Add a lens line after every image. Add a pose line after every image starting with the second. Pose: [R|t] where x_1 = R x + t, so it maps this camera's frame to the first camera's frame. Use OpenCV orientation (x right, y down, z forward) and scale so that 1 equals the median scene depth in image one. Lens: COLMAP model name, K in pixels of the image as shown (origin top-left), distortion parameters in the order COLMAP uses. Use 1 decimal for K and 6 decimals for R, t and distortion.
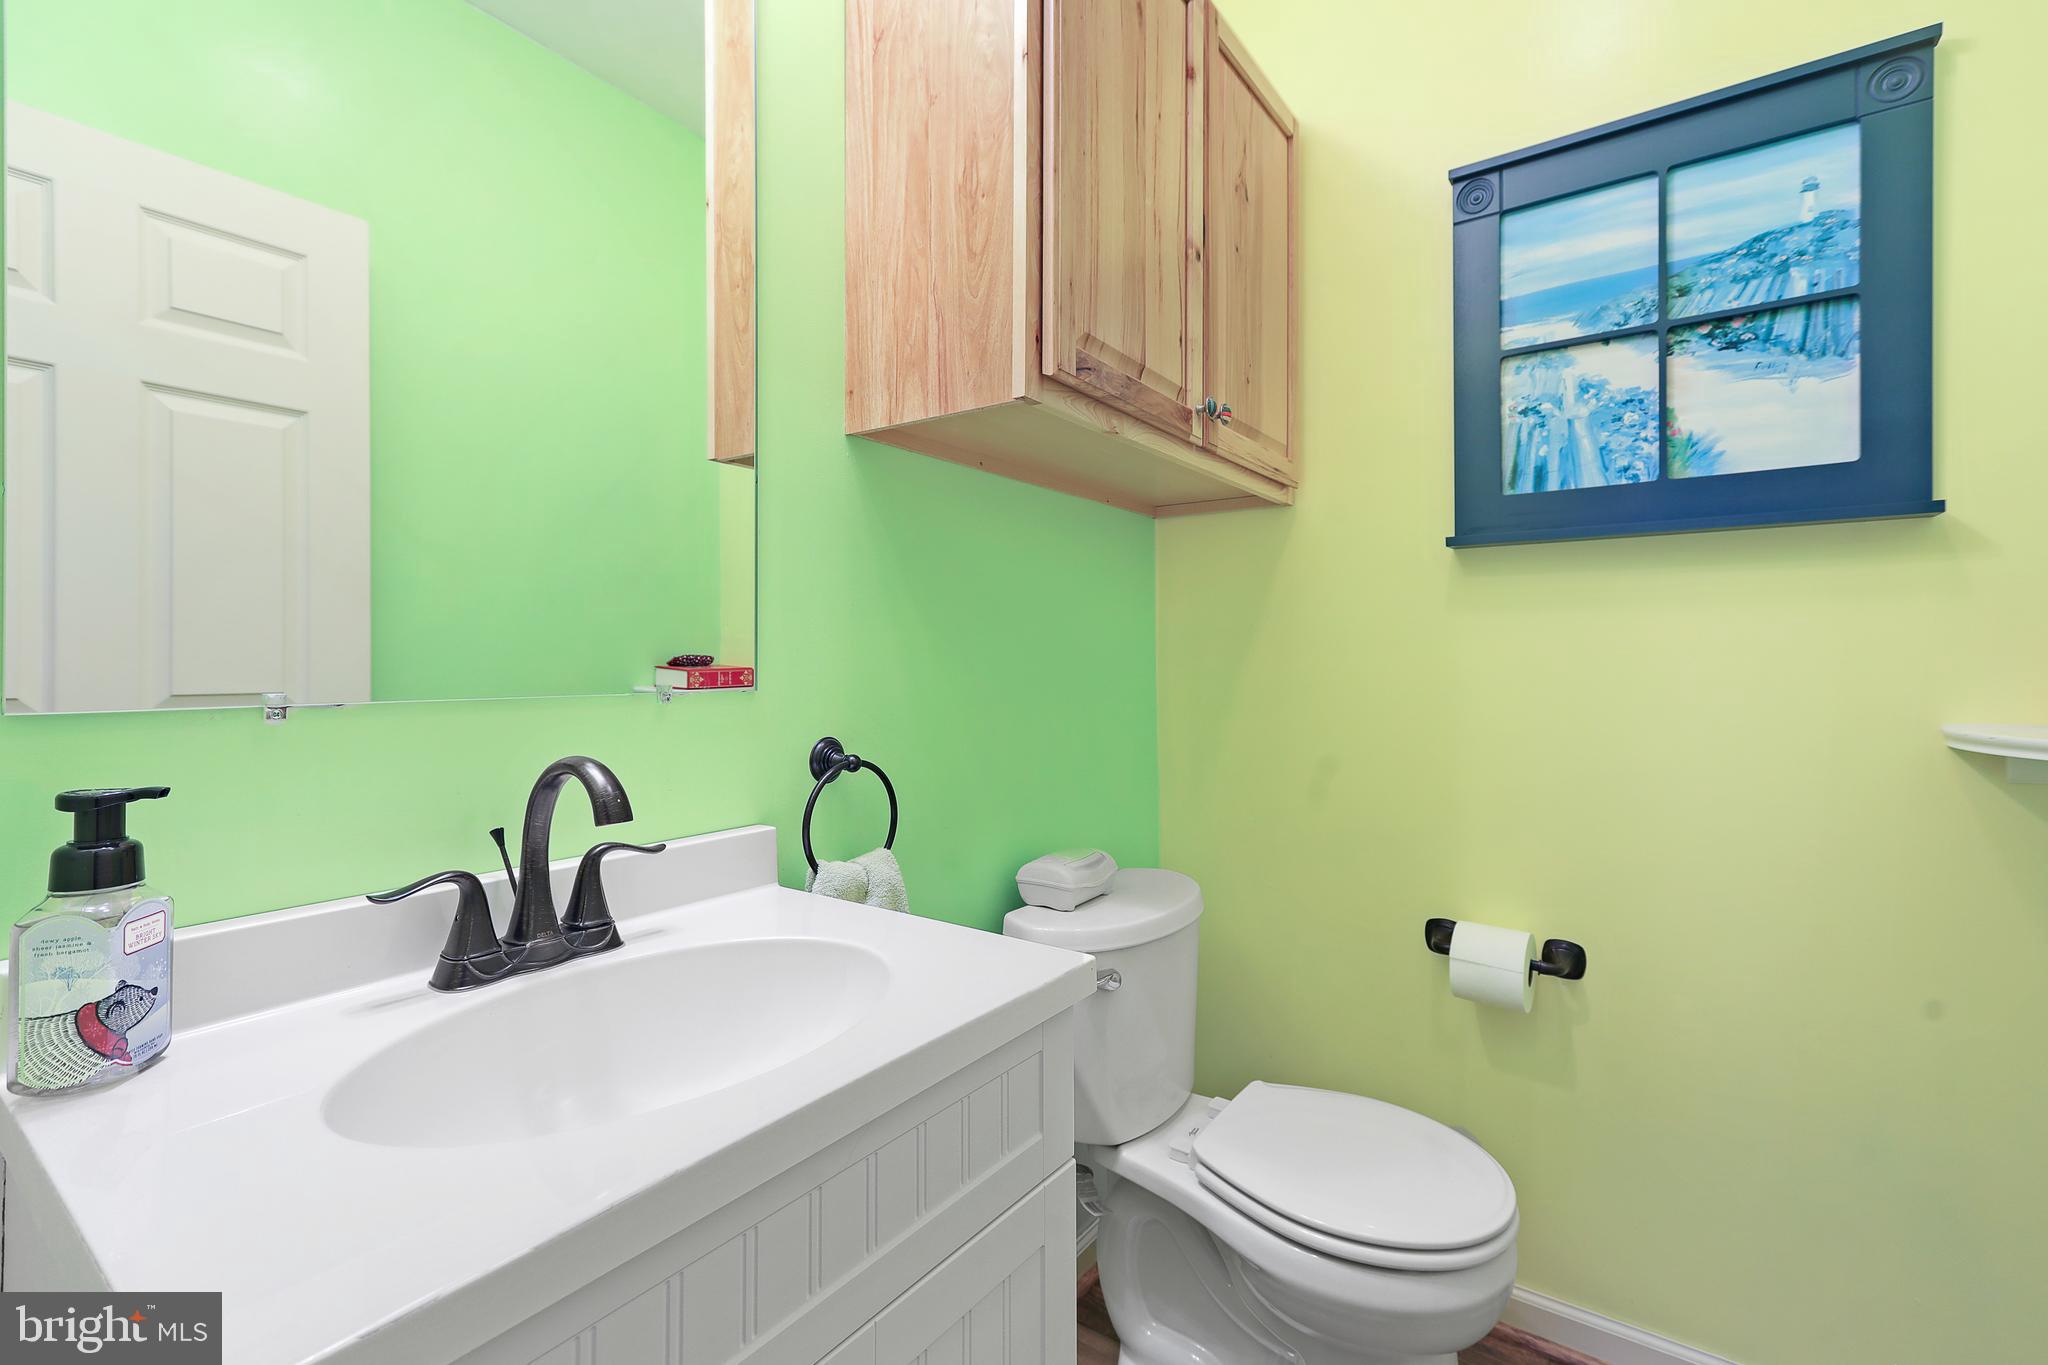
lens RADIAL K [[920.3, 0, 1017.3], [0, 920.3, 665.2], [0, 0, 1]] dist [0.006544, 0.000985]
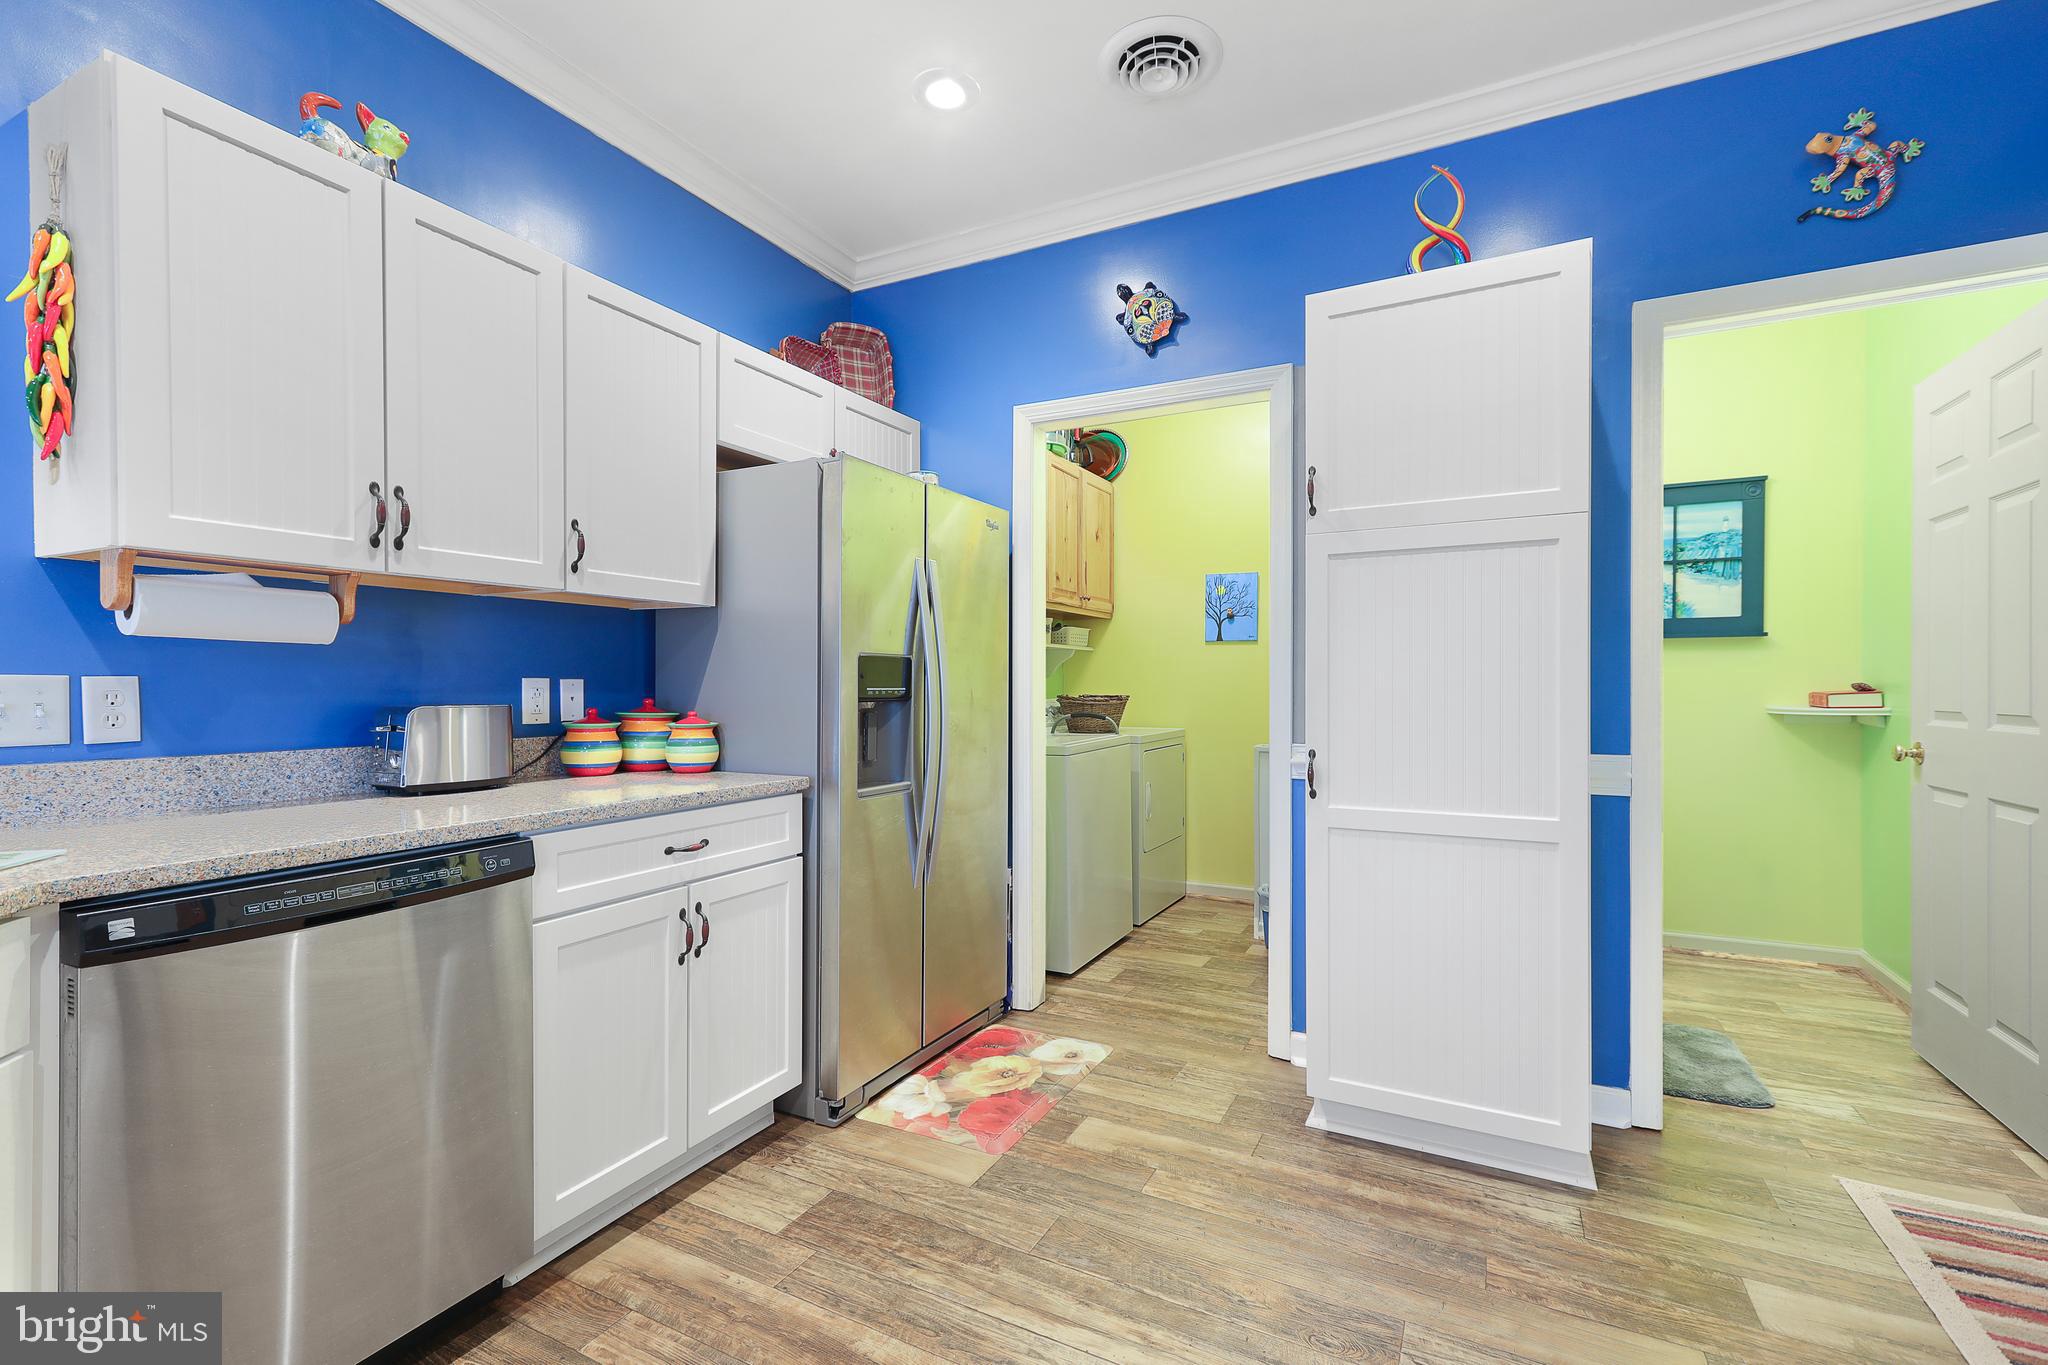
lens RADIAL K [[920.3, 0, 1012.9], [0, 920.3, 698.8], [0, 0, 1]] dist [0.006544, 0.000985]
pose [[0.990628, -0.002342, 0.136570, -1.669671], [0.000118, 0.999867, 0.016290, -0.007094], [-0.136590, -0.016121, 0.990496, -1.494640]]
